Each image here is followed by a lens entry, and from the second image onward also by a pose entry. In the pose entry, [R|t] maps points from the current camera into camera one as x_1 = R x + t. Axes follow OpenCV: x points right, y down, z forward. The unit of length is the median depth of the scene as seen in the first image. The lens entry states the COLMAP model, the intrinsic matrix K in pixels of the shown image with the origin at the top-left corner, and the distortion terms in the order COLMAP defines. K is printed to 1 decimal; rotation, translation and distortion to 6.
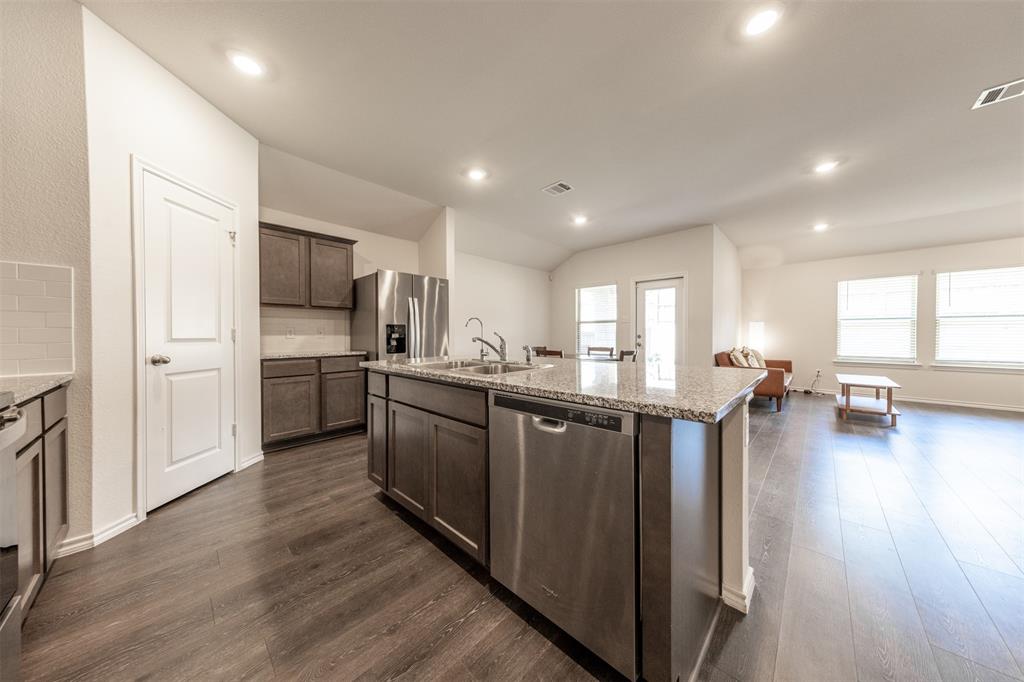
lens RADIAL K [[320.2, 0, 513.7], [0, 320.2, 337.6], [0, 0, 1]] dist [0.001776, 0.000042]
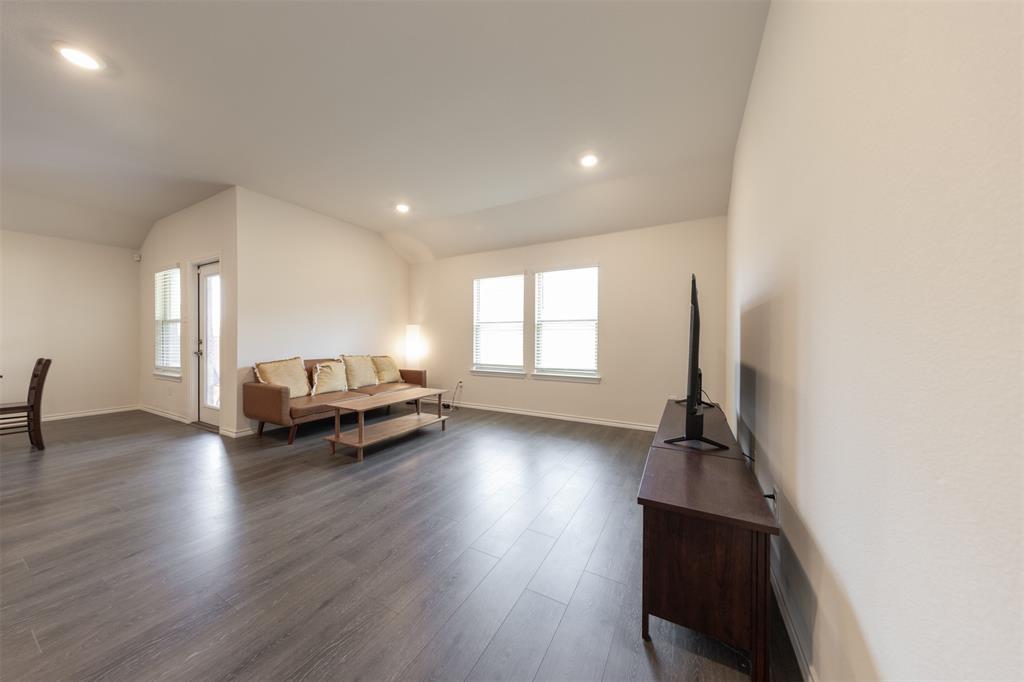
lens RADIAL K [[324.3, 0, 518.7], [0, 324.3, 340.8], [0, 0, 1]] dist [-0.000373, 0.000049]
pose [[0.962701, 0.001945, 0.270562, 1.599574], [-0.001793, 0.999998, -0.000810, -0.010822], [-0.270563, 0.000295, 0.962702, 0.200194]]
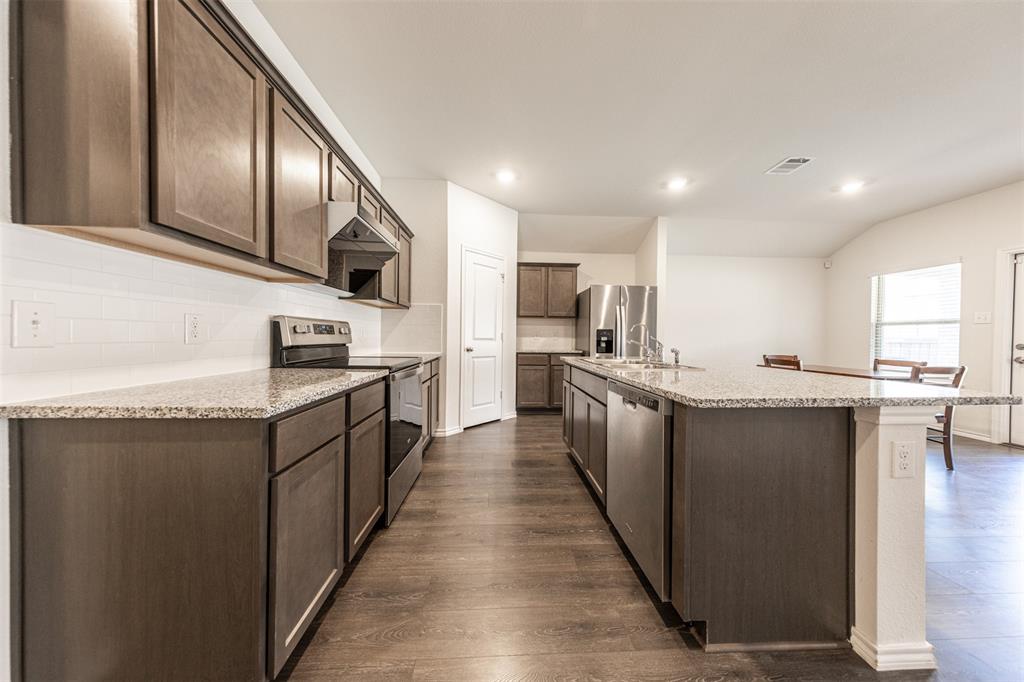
lens RADIAL K [[318.9, 0, 512.0], [0, 318.9, 341.0], [0, 0, 1]] dist [0.000189, -0.000033]
pose [[0.720394, 0.020378, -0.693266, 0.231965], [-0.020449, 0.999758, 0.008138, 0.000362], [0.693264, 0.008314, 0.720636, -0.110483]]
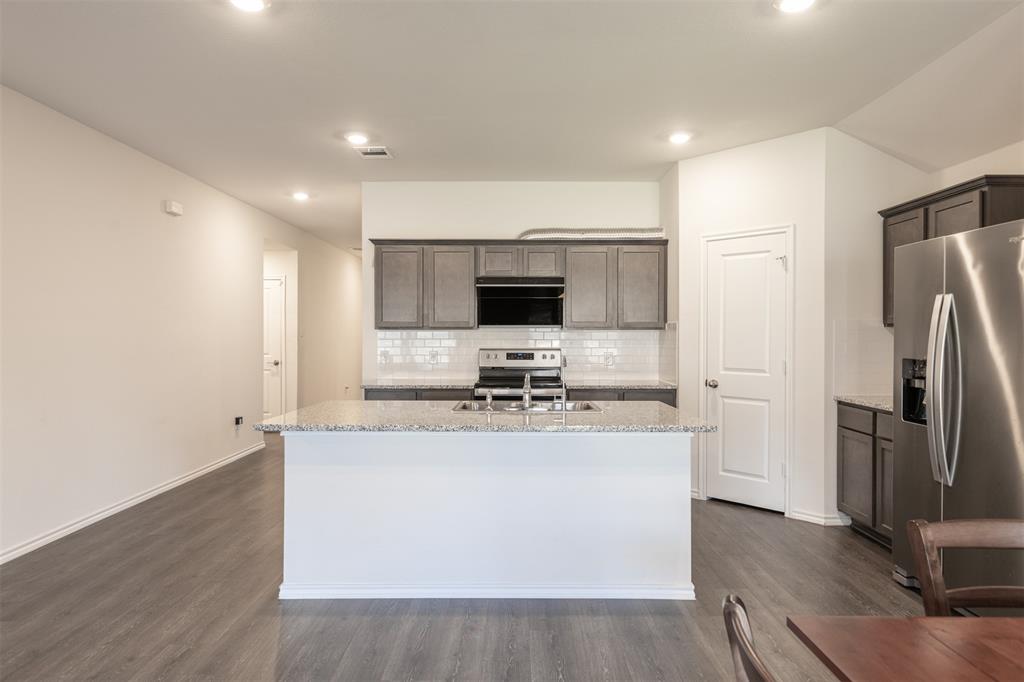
lens RADIAL K [[612.2, 0, 512.0], [0, 612.2, 341.0], [0, 0, 1]] dist [0.000817, 0.000072]
pose [[-0.728390, 0.008023, -0.685115, 0.716851], [-0.006636, 0.999802, 0.018764, -0.087698], [0.685130, 0.018214, -0.728193, 1.372258]]
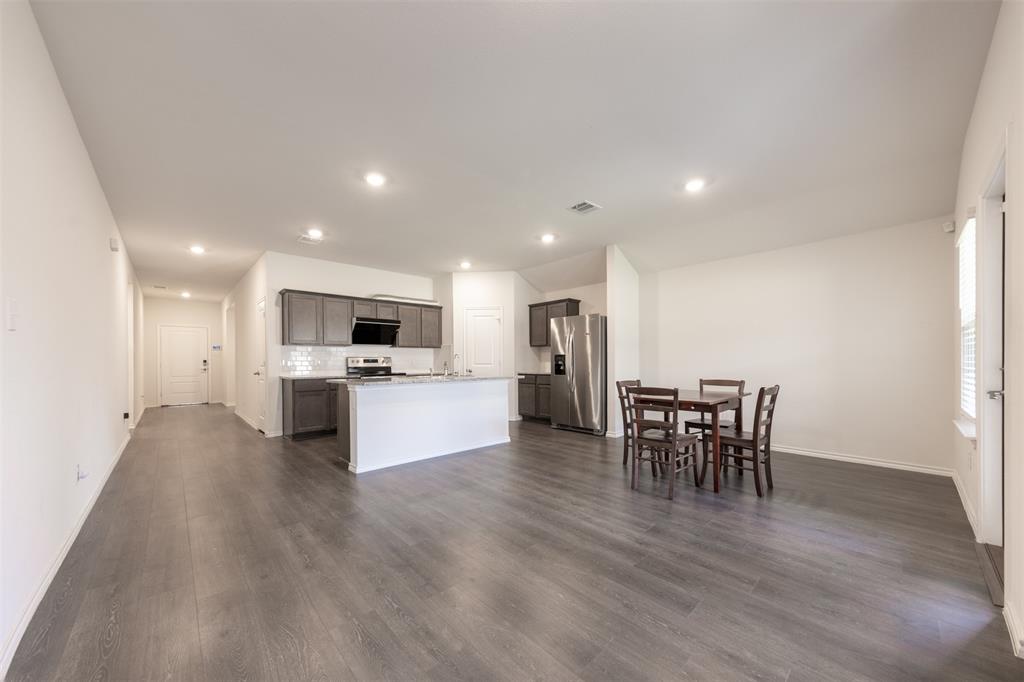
lens RADIAL K [[368.7, 0, 507.7], [0, 368.7, 363.3], [0, 0, 1]] dist [0.000816, 0.000136]
pose [[-0.066214, 0.005481, -0.997790, 1.428938], [-0.003261, 0.999978, 0.005710, -0.012448], [0.997800, 0.003632, -0.066195, 0.970773]]
